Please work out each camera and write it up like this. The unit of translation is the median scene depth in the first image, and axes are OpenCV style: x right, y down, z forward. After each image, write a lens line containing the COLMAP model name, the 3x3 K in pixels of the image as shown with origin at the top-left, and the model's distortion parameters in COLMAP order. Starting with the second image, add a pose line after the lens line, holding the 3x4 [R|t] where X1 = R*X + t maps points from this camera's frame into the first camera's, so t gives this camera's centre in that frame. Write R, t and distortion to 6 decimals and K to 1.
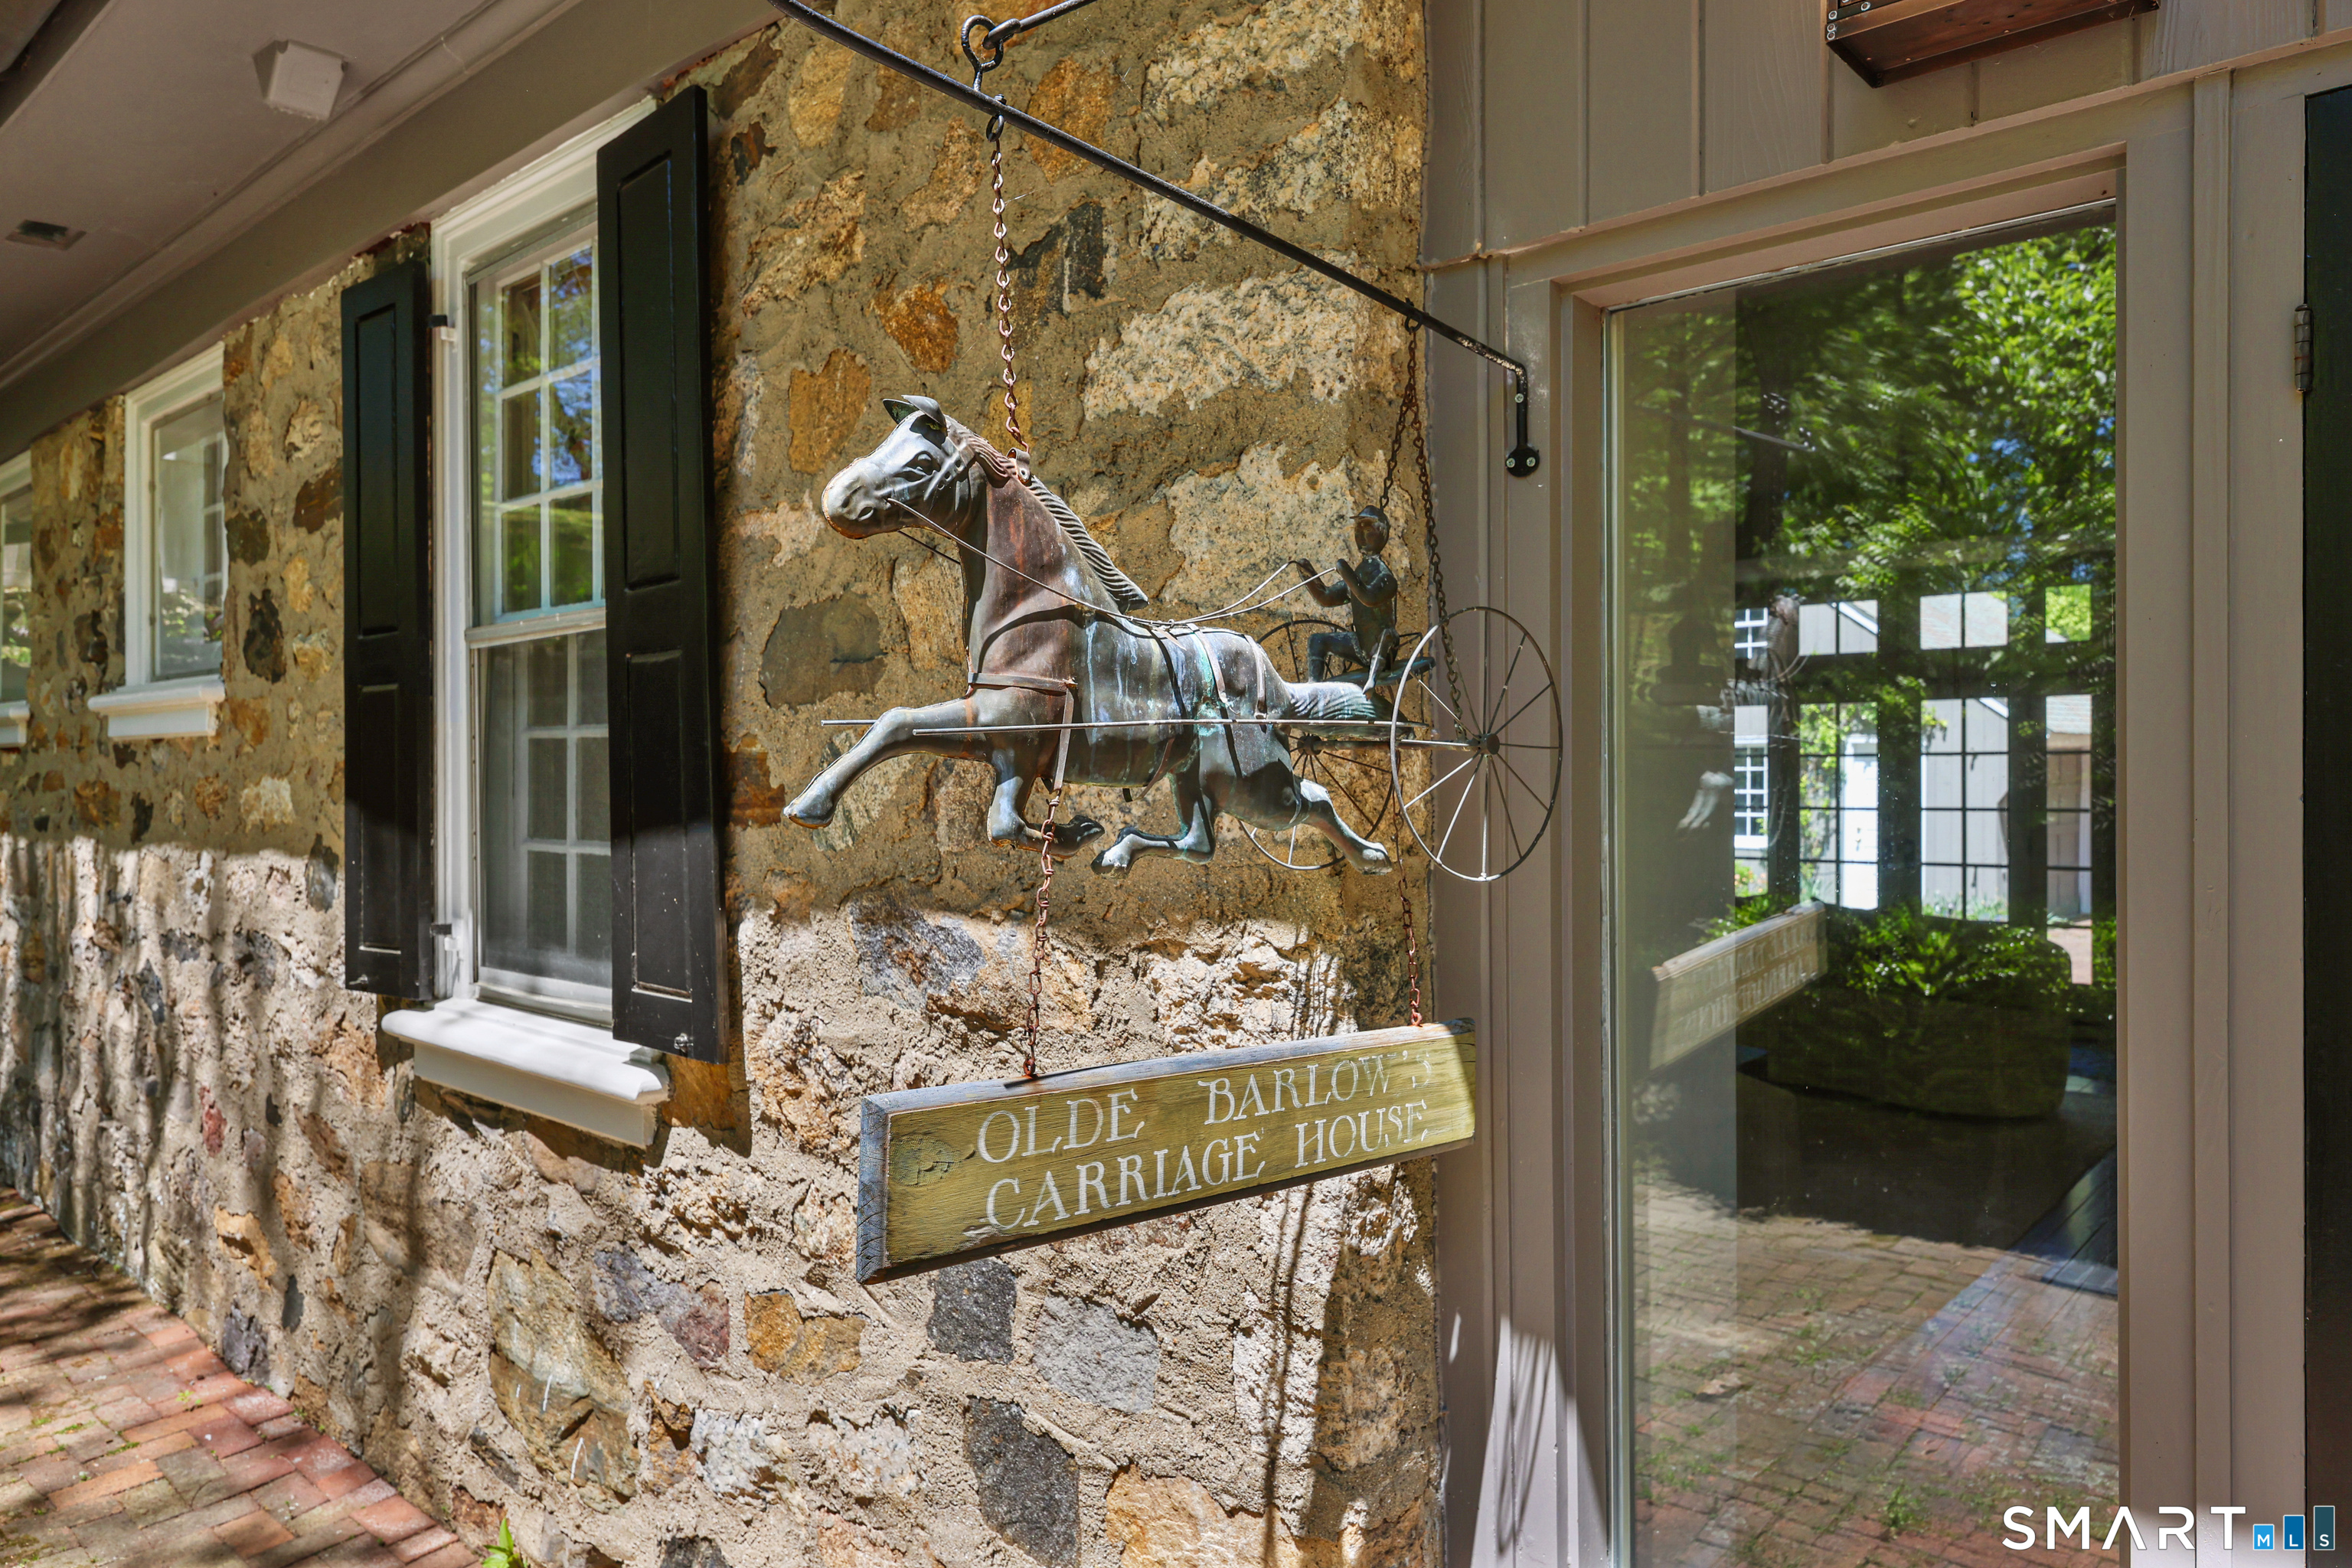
lens RADIAL K [[1545.3, 0, 1179.4], [0, 1545.3, 778.8], [0, 0, 1]] dist [0.002349, 0.000525]
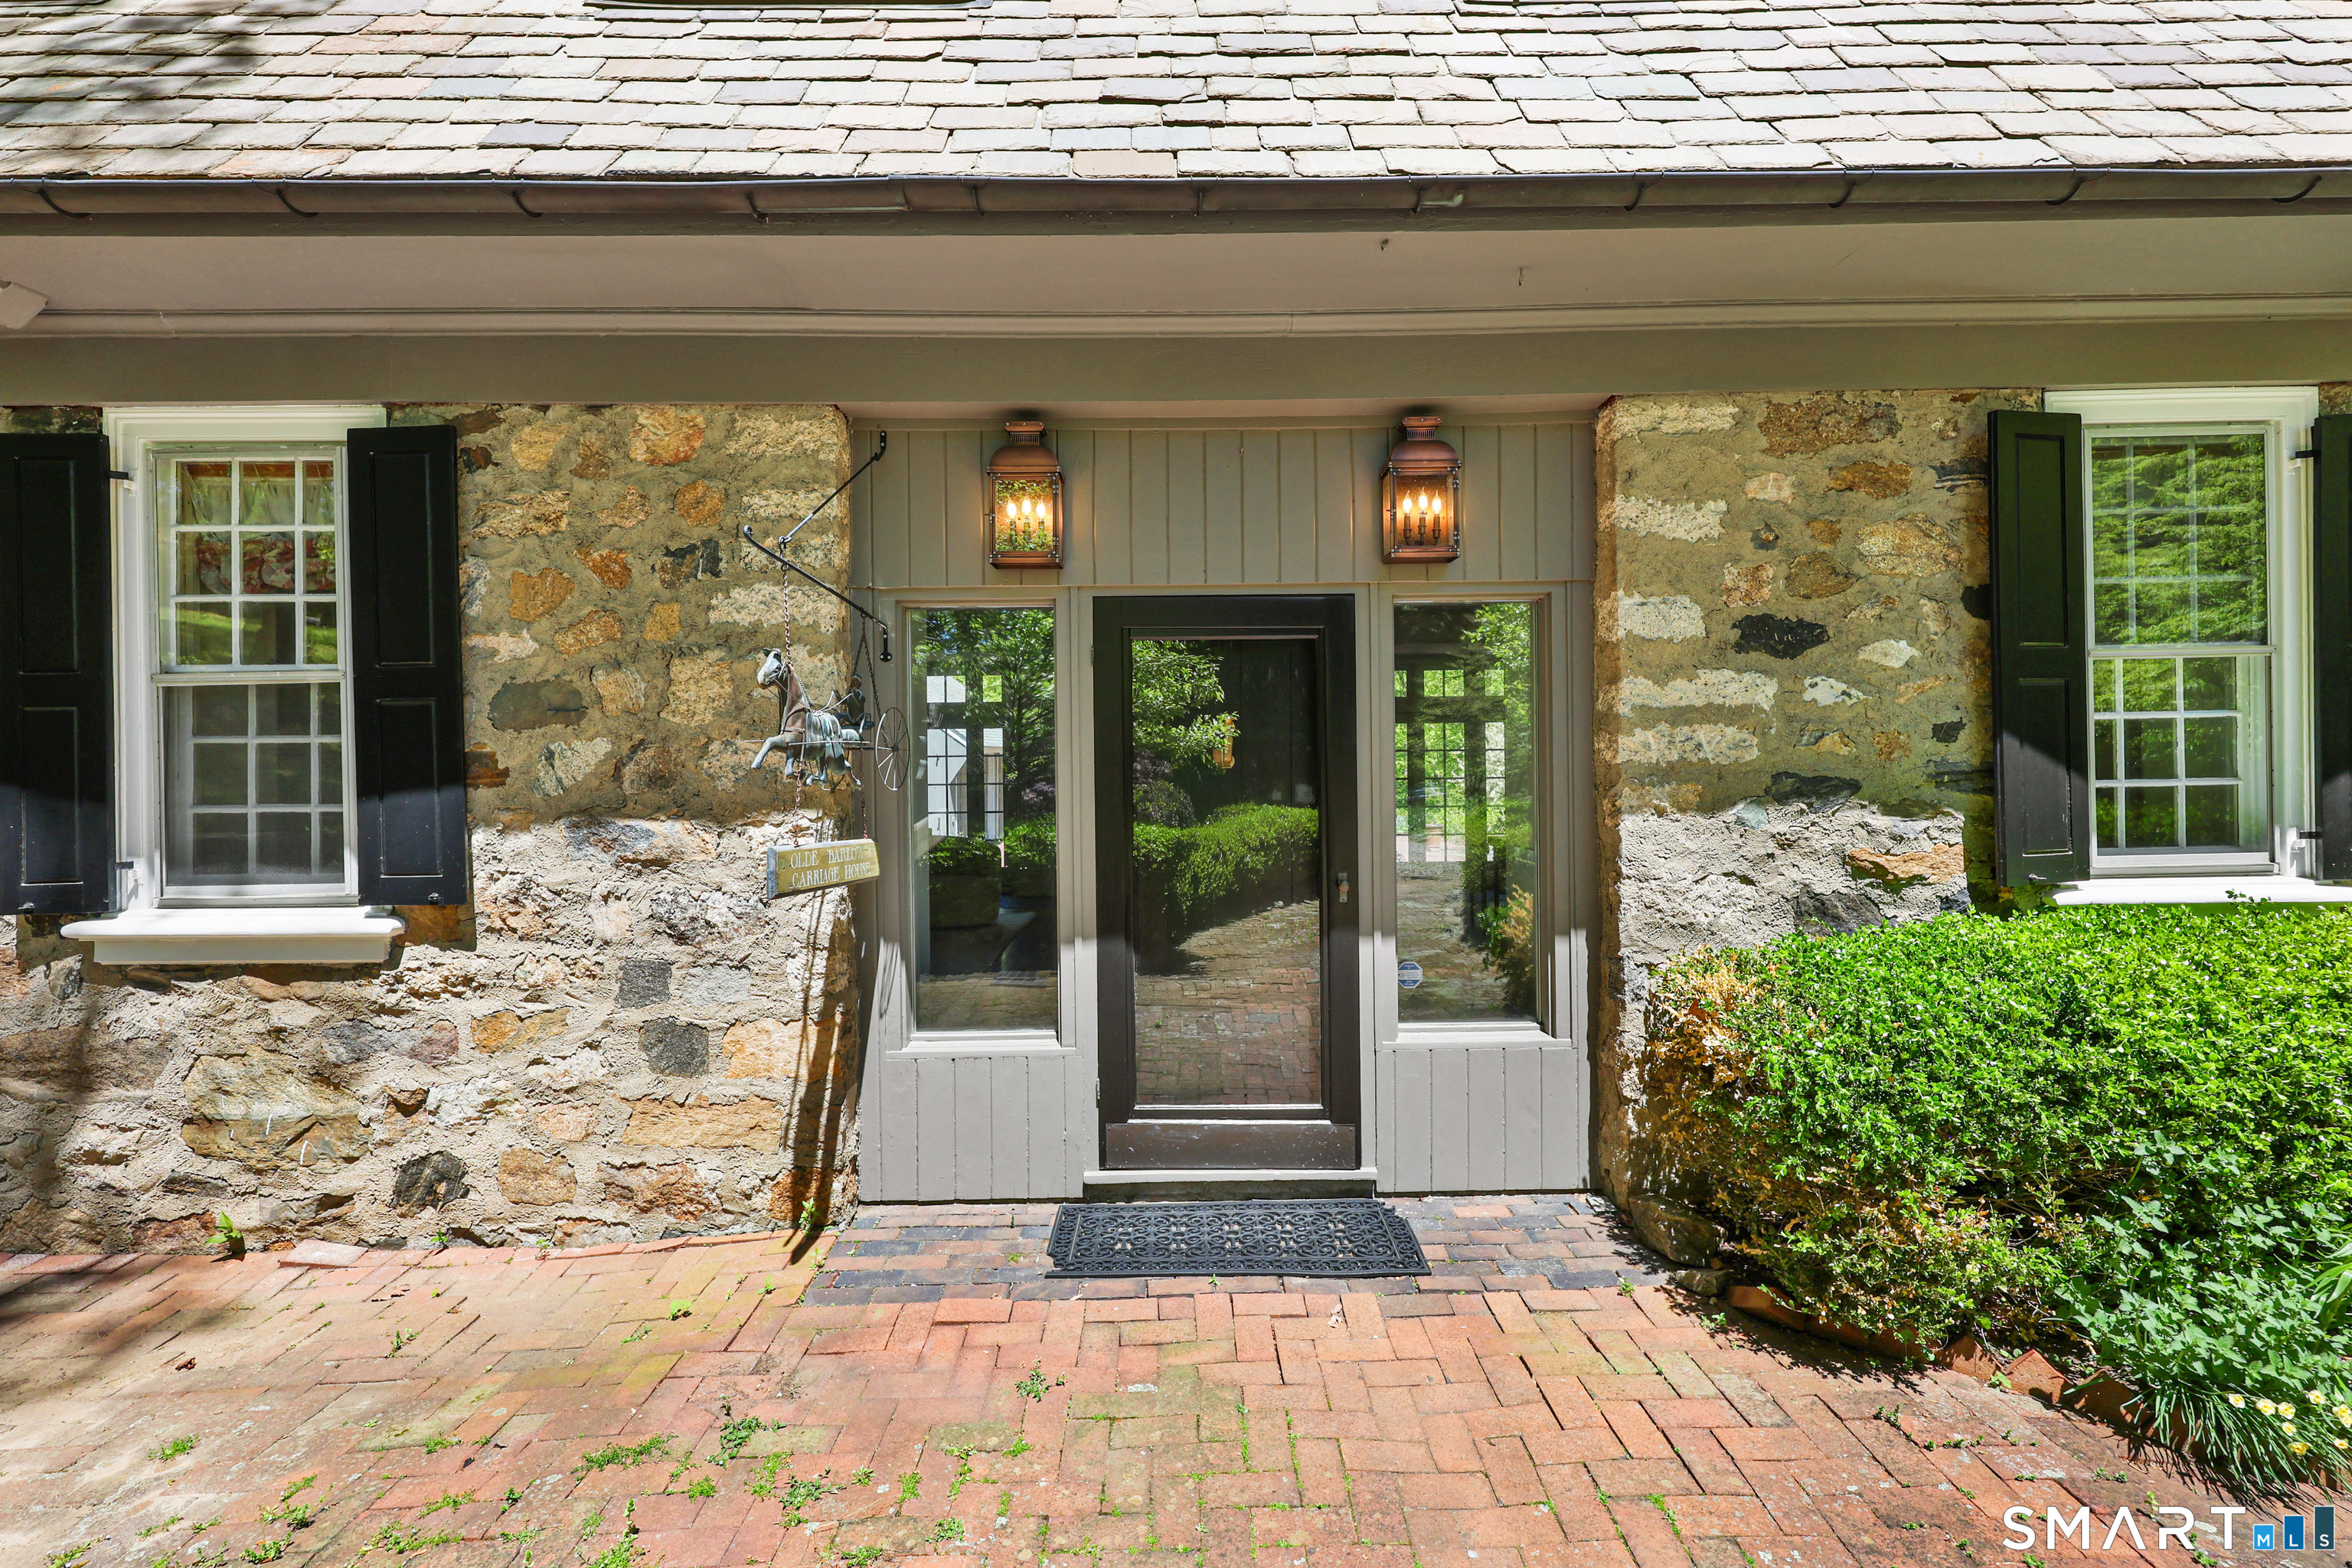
lens RADIAL K [[953.2, 0, 1179.5], [0, 953.2, 779.9], [0, 0, 1]] dist [-0.000110, -0.000059]
pose [[0.745950, -0.016331, 0.665802, -0.443200], [0.011692, 0.999866, 0.011425, 0.017411], [-0.665899, -0.000738, 0.746041, -0.582918]]
